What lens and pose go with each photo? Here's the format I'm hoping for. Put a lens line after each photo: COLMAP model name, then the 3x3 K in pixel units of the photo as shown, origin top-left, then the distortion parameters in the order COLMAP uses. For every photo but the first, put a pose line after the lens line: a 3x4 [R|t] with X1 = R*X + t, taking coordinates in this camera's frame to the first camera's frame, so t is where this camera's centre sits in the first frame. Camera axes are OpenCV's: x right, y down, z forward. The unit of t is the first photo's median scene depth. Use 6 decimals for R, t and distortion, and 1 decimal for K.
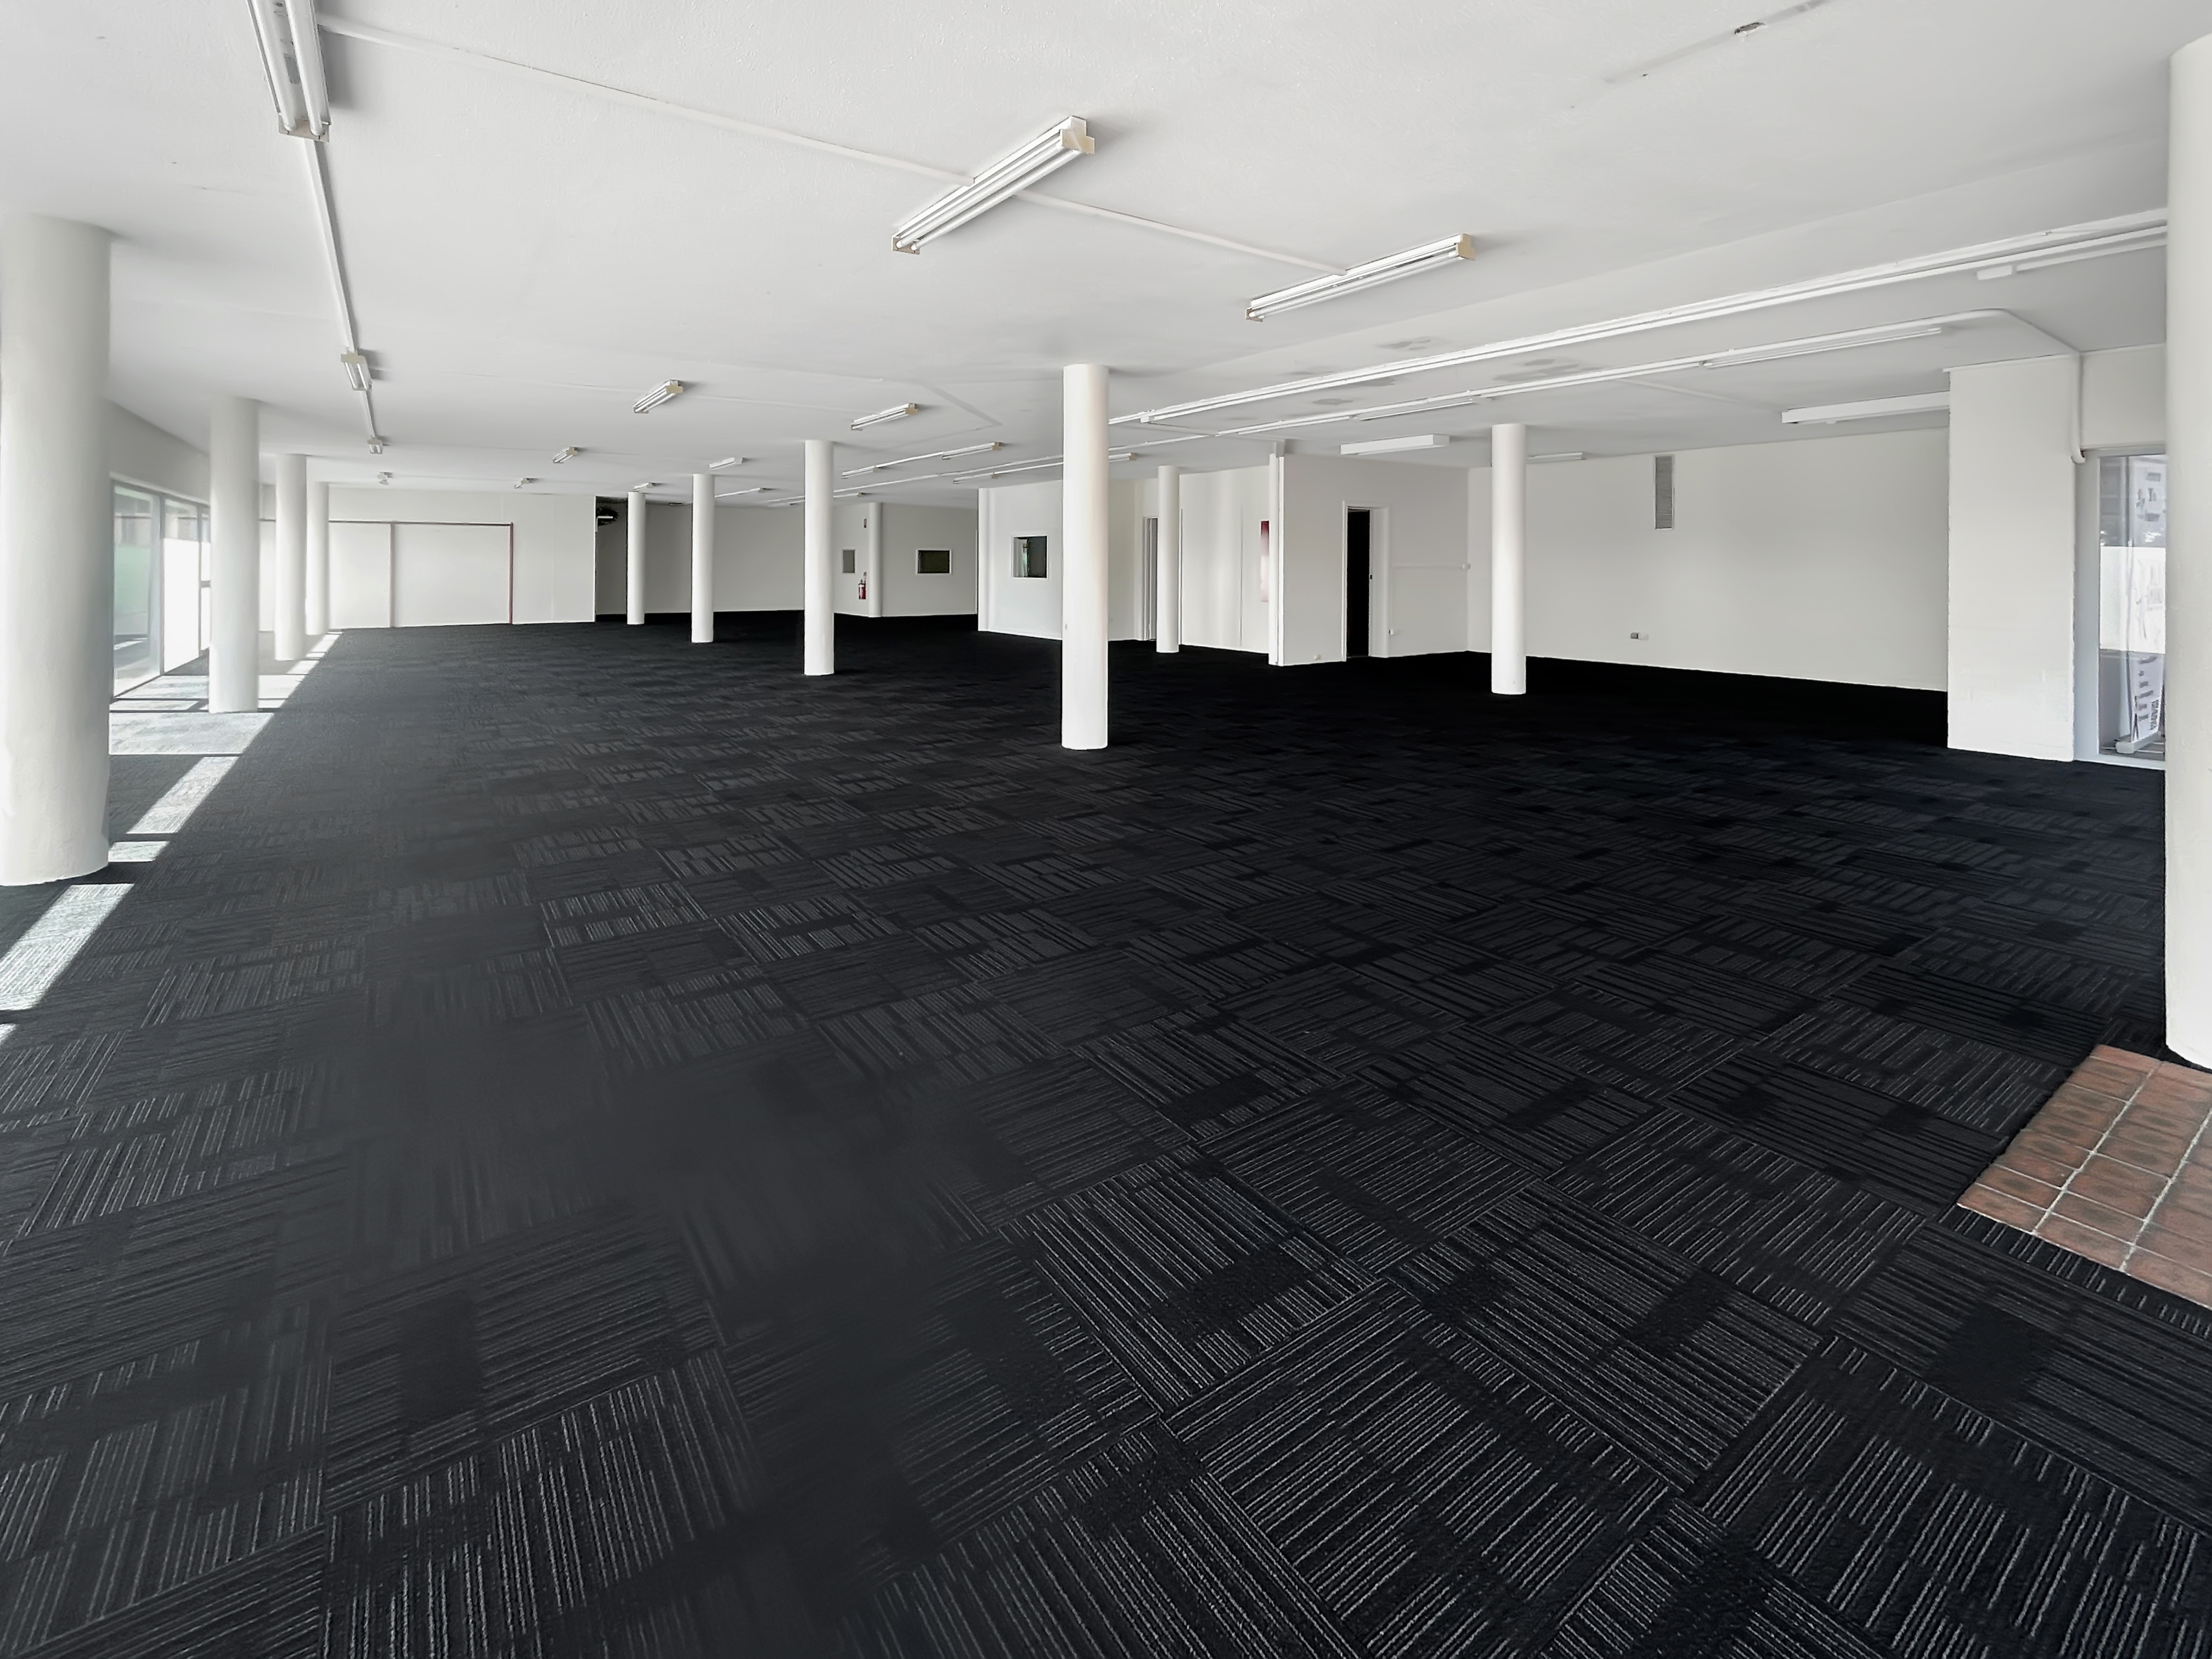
lens RADIAL K [[886.5, 0, 1101.2], [0, 886.5, 814.3], [0, 0, 1]] dist [-0.000739, 0.000498]
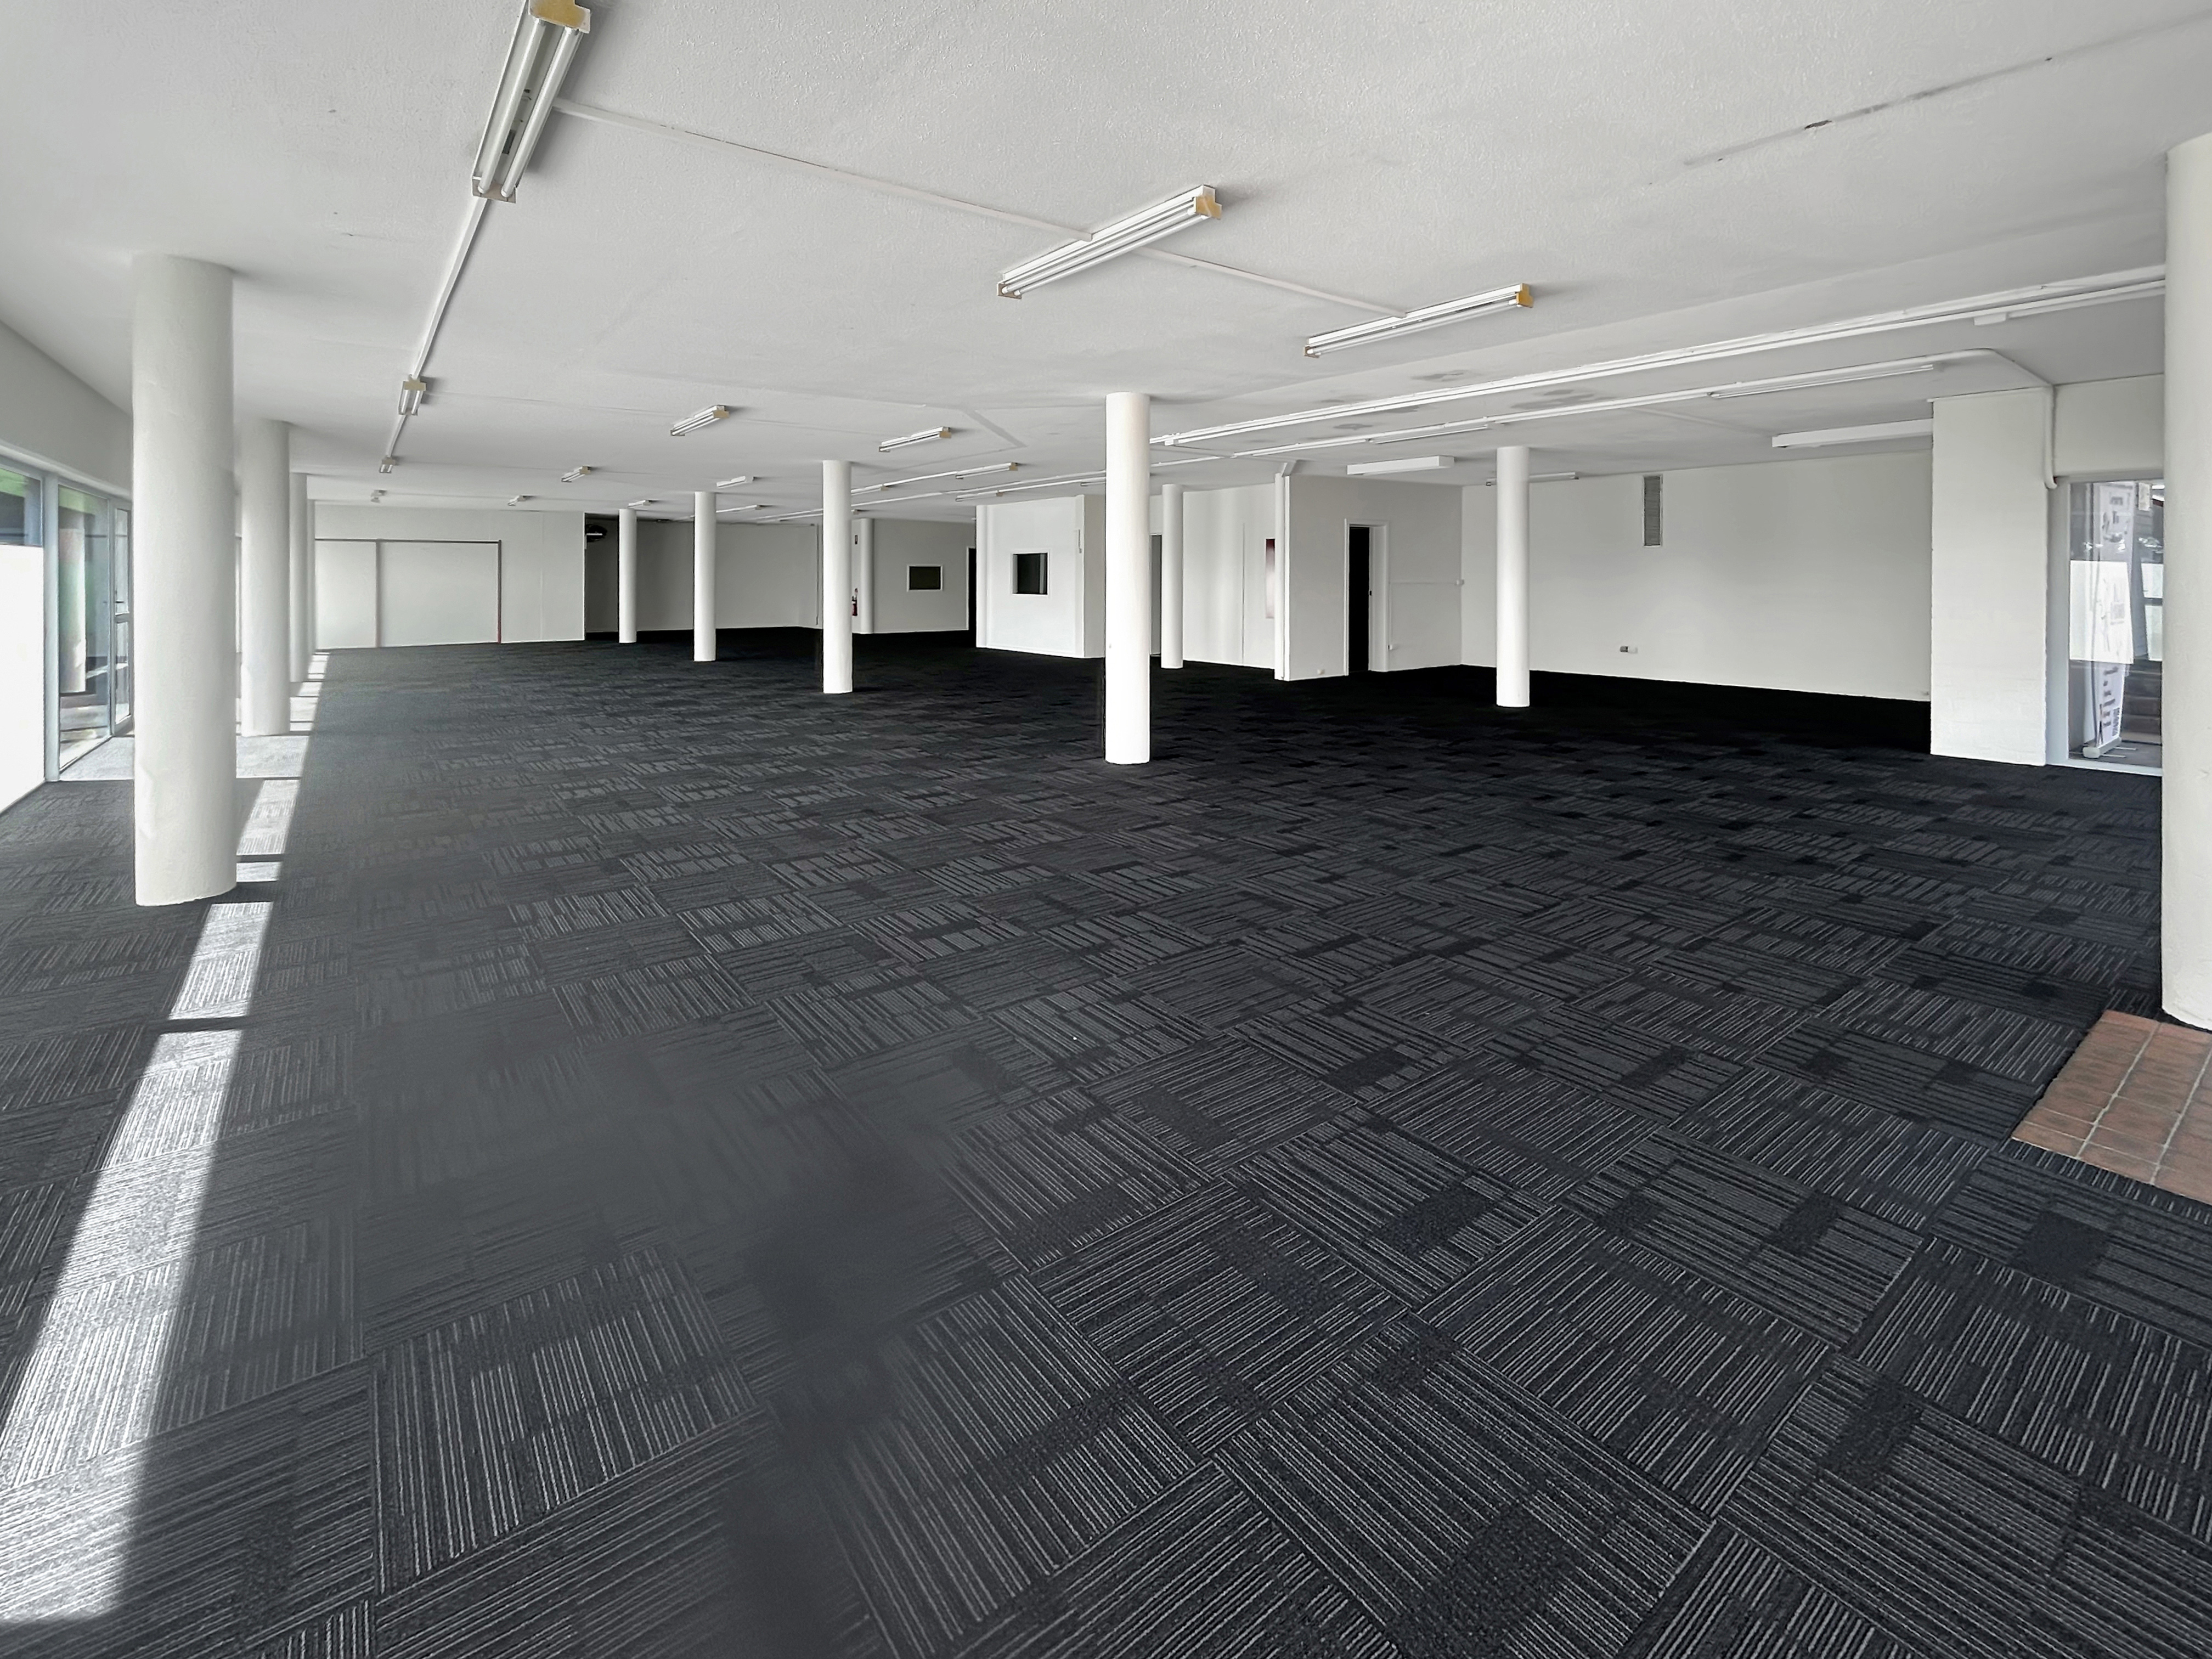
lens RADIAL K [[886.5, 0, 1114.5], [0, 886.5, 837.1], [0, 0, 1]] dist [-0.000739, 0.000498]
pose [[0.999311, -0.013164, 0.034690, -0.125597], [0.012851, 0.999875, 0.009231, 0.004904], [-0.034807, -0.008778, 0.999356, -0.065571]]
